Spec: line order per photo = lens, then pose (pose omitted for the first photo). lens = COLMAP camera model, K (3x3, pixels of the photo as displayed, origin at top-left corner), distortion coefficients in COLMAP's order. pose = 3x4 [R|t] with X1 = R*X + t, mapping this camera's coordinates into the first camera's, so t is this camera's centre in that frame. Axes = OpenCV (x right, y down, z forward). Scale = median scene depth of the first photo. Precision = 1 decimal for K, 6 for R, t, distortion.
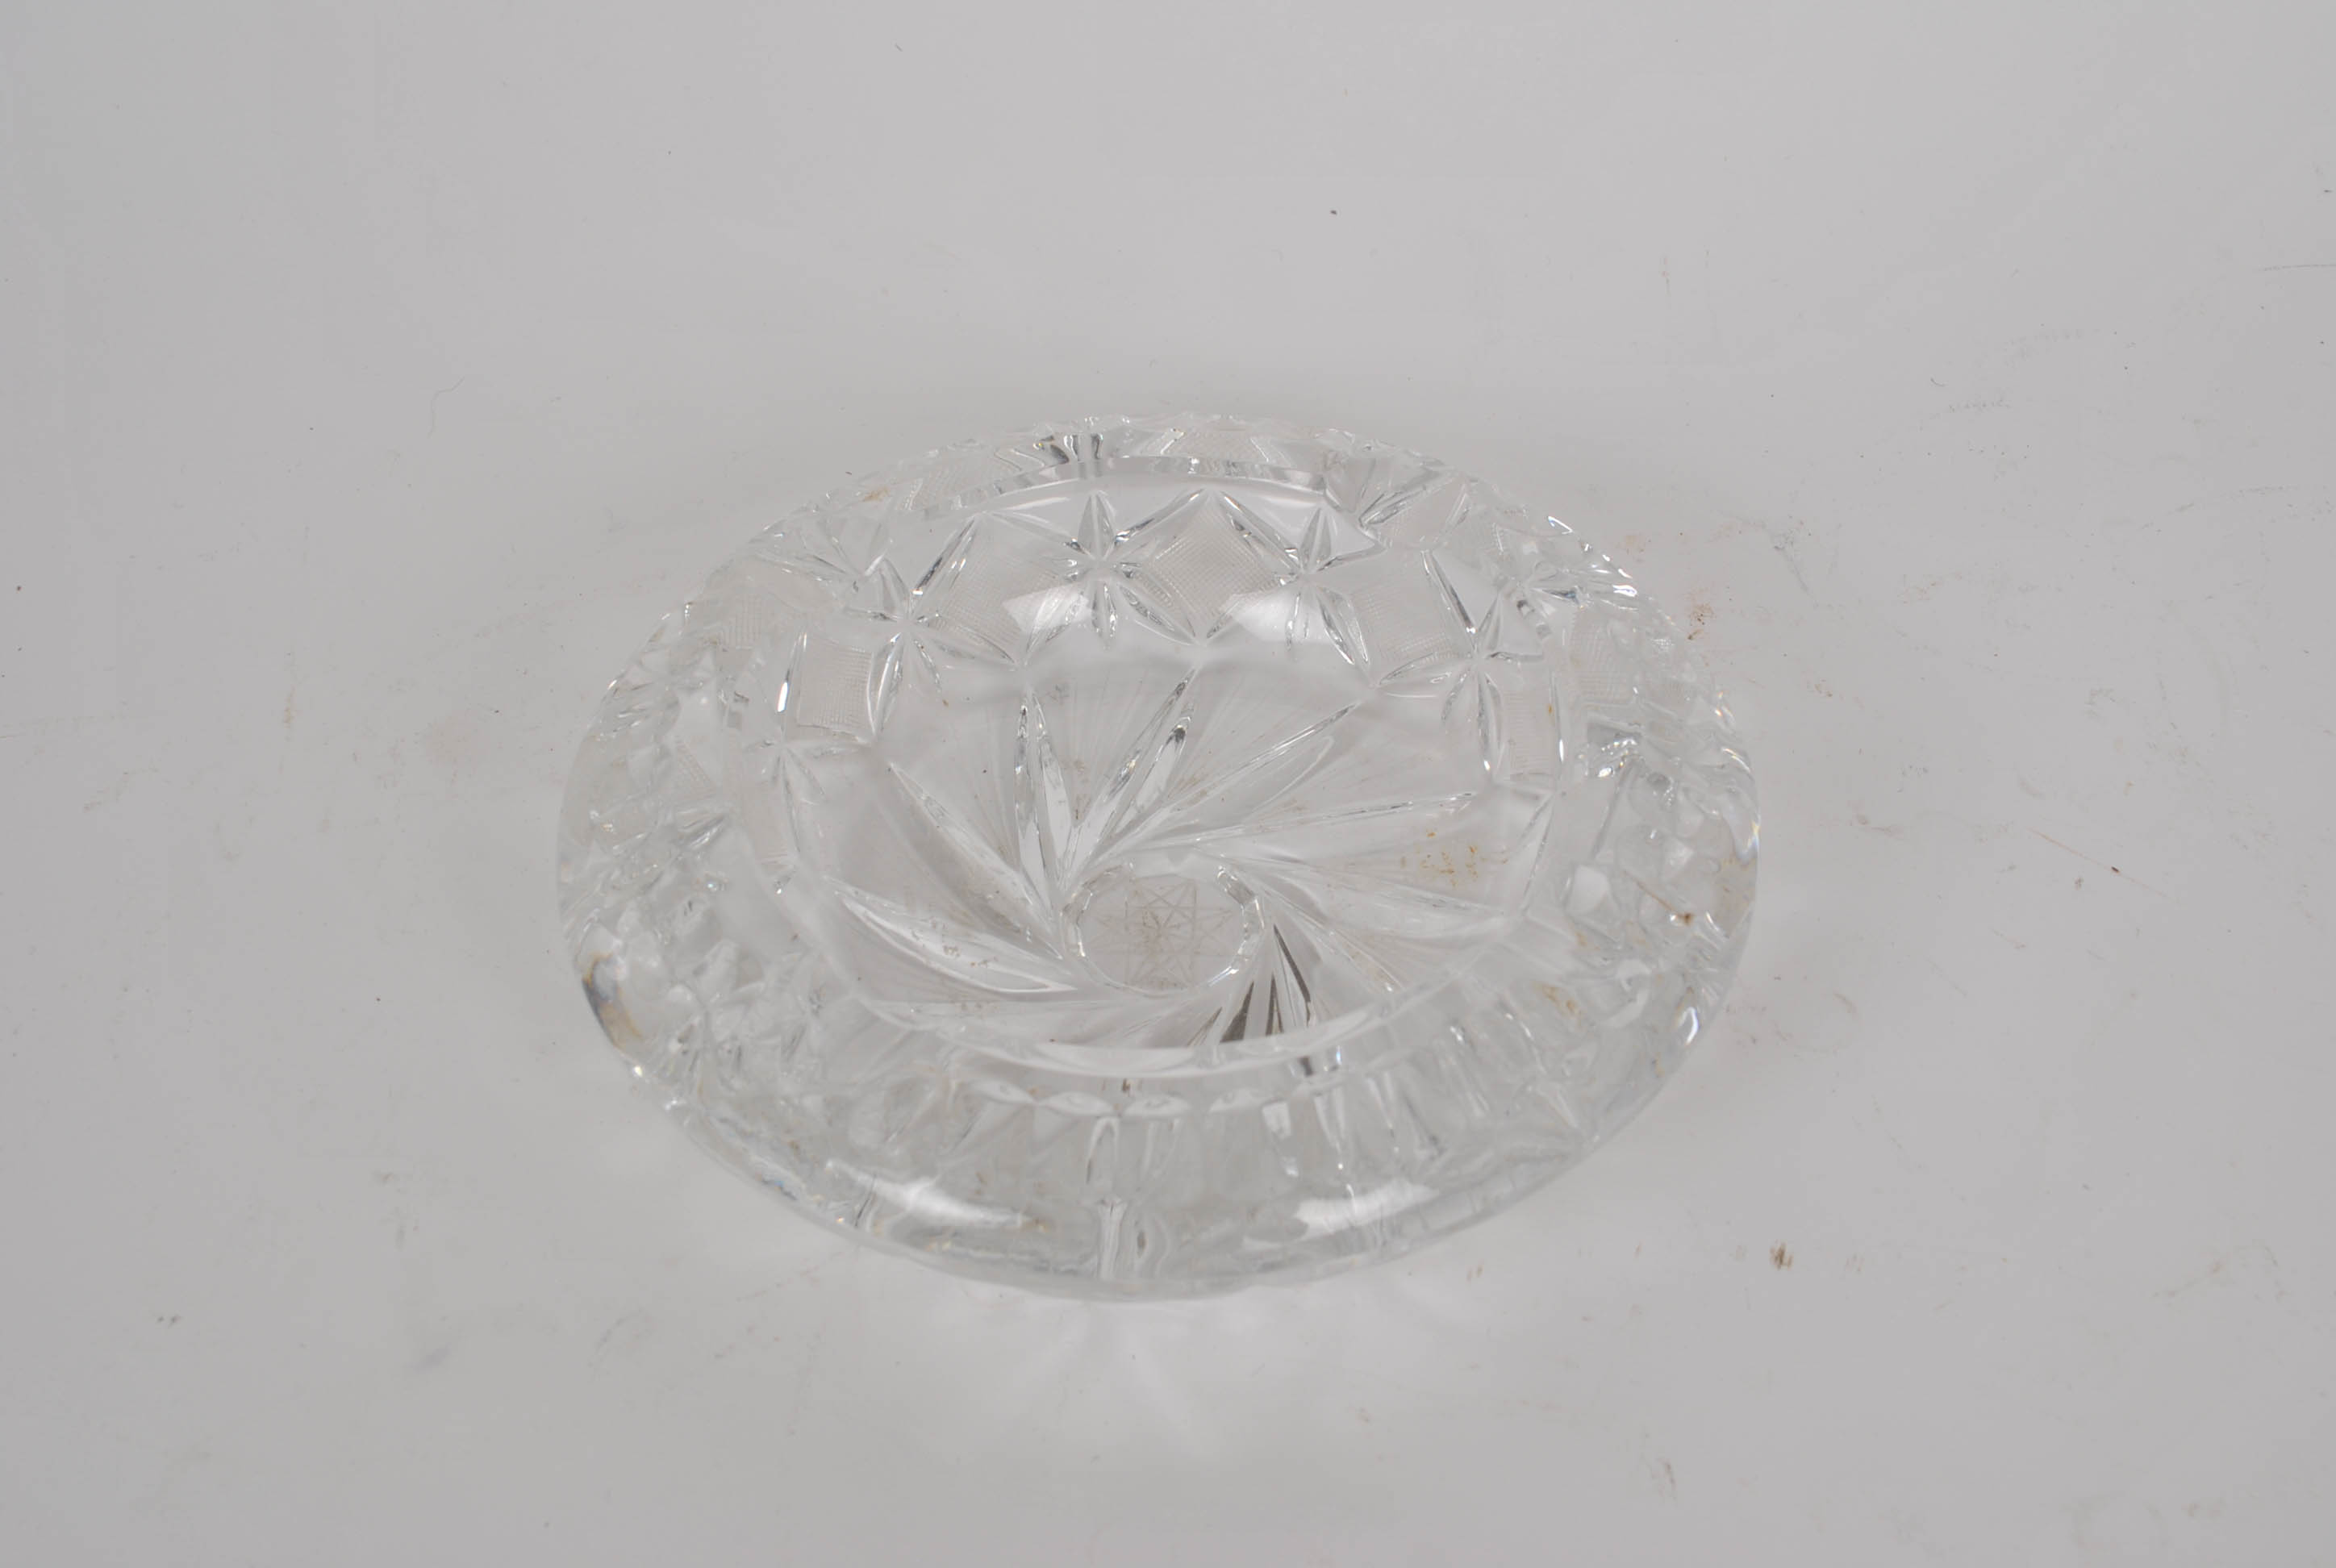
lens RADIAL K [[3706.5, 0, 1168.0], [0, 3706.5, 784.0], [0, 0, 1]] dist [0.031099, -0.029604]
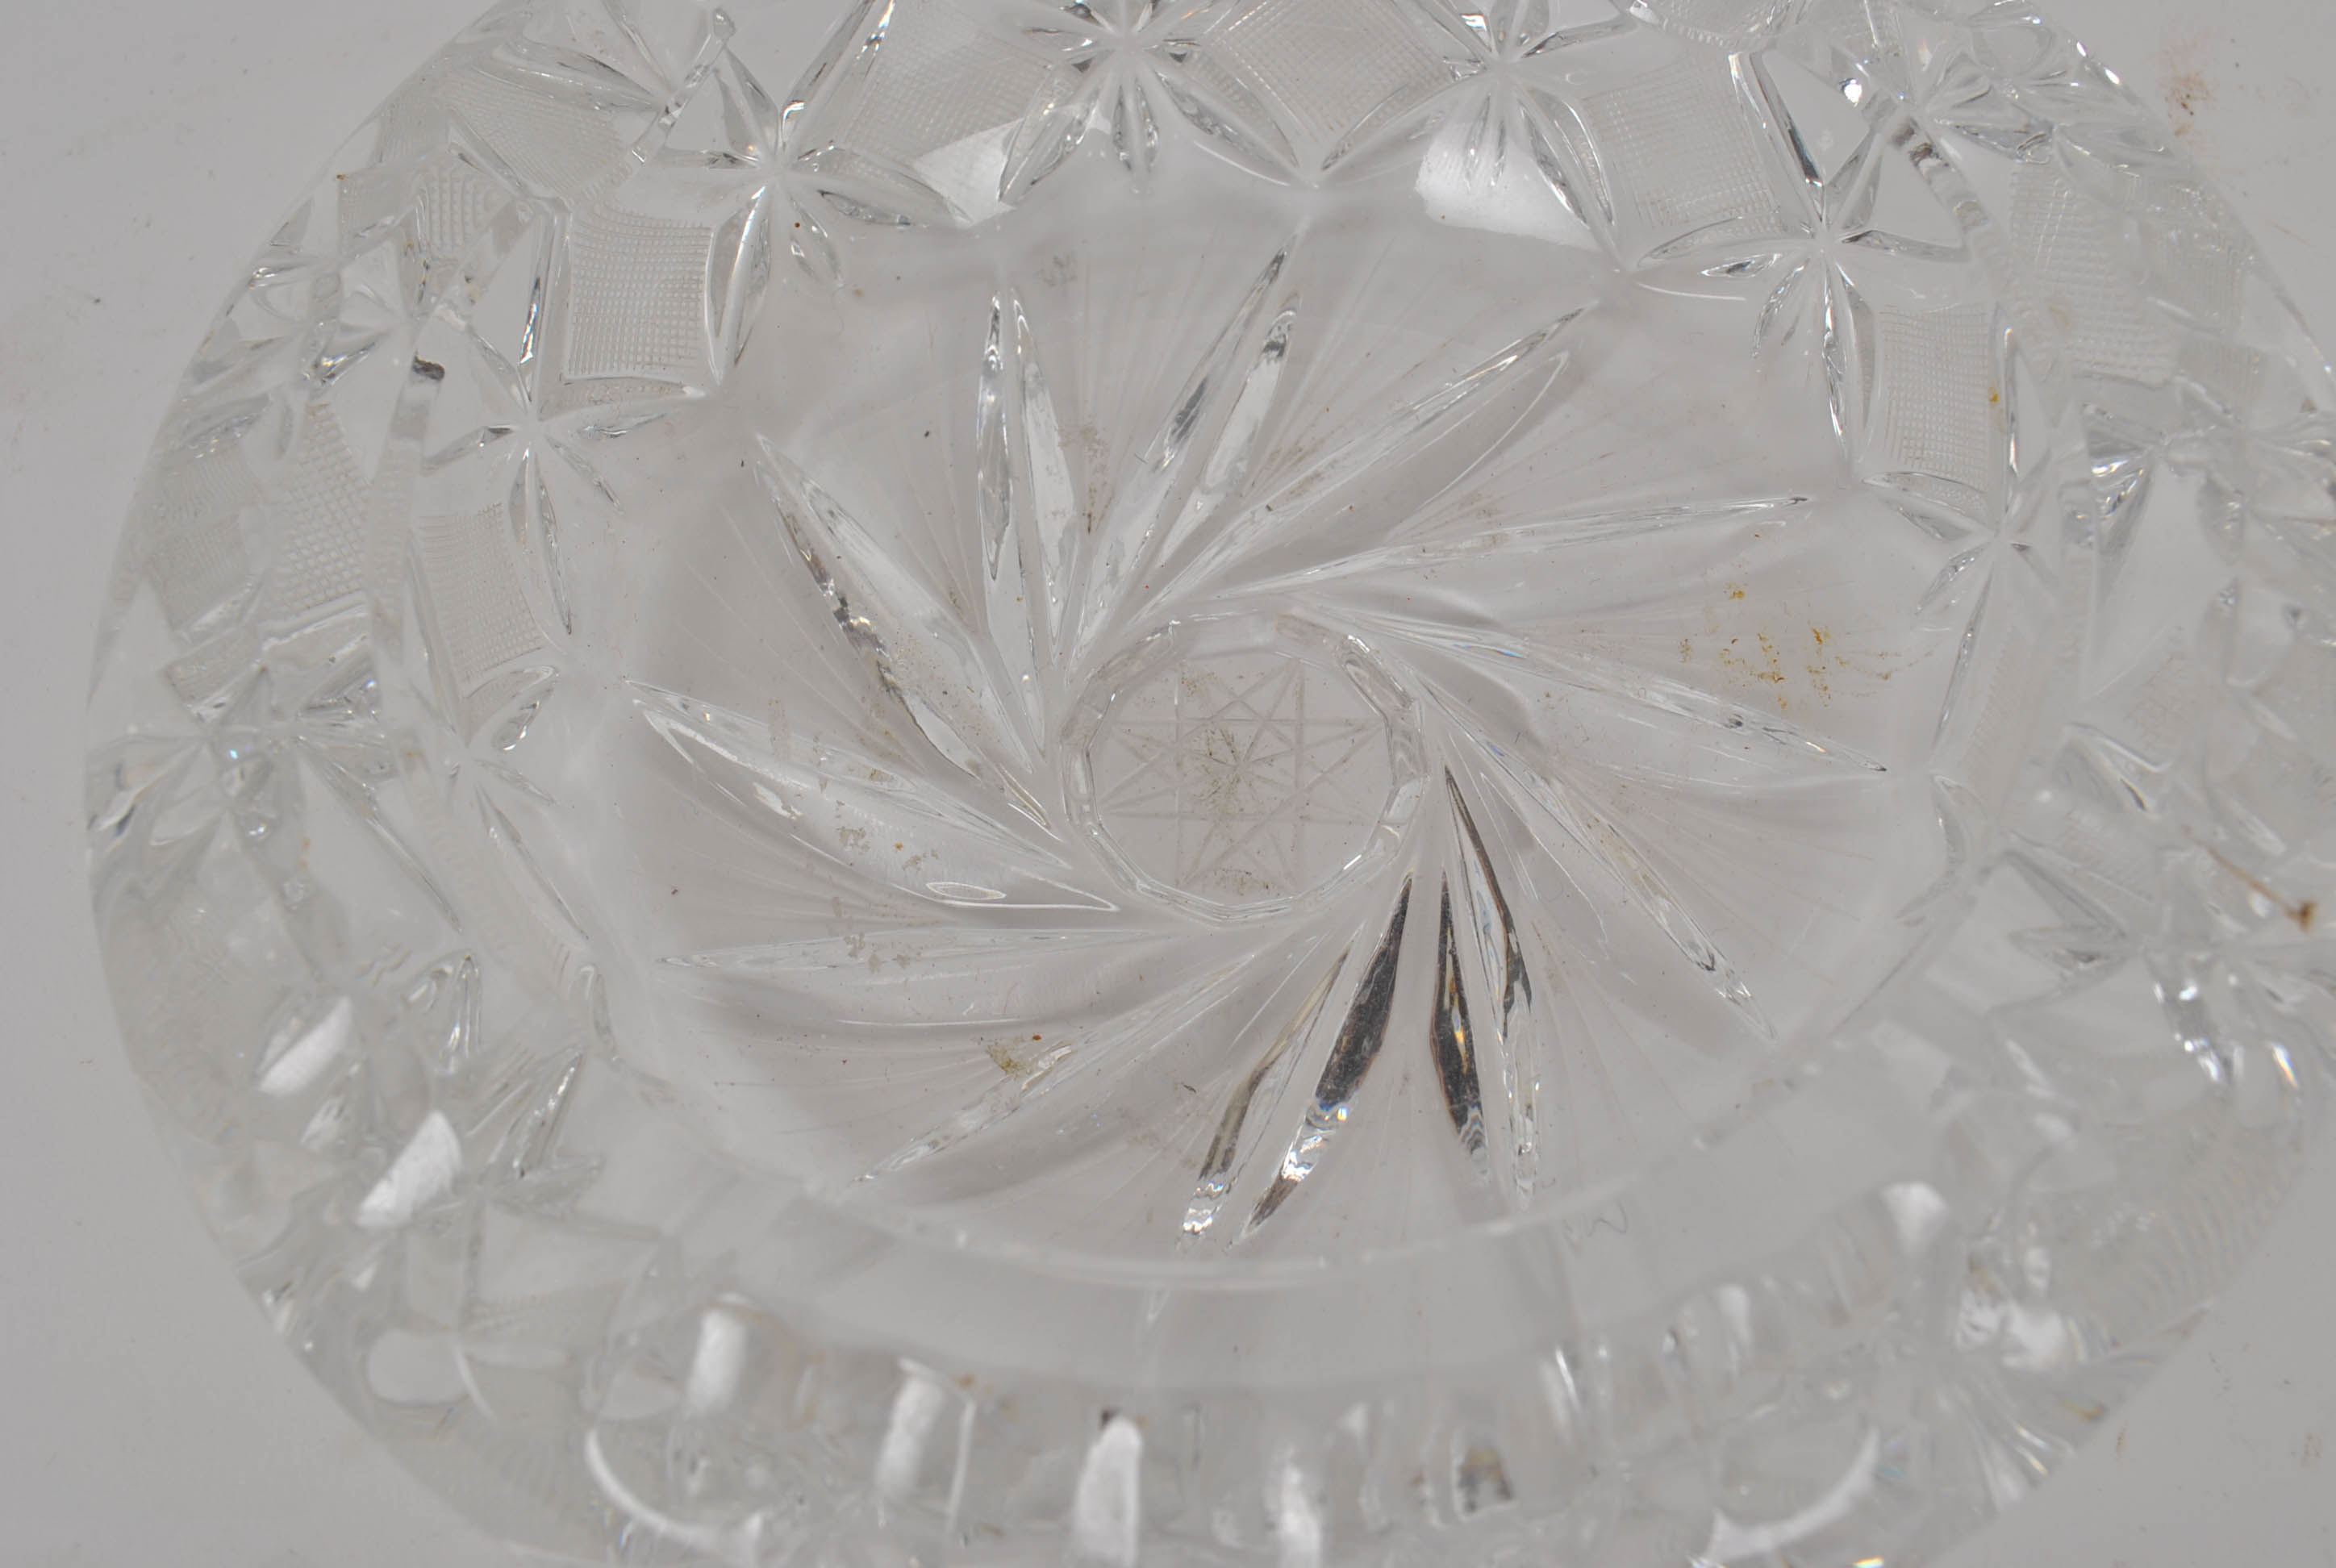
lens RADIAL K [[3706.5, 0, 1168.0], [0, 3706.5, 784.0], [0, 0, 1]] dist [0.031099, -0.029604]
pose [[0.999764, -0.000780, -0.021710, -0.000602], [0.006420, 0.965330, 0.260952, -0.099985], [0.020753, -0.261030, 0.965108, 0.461307]]
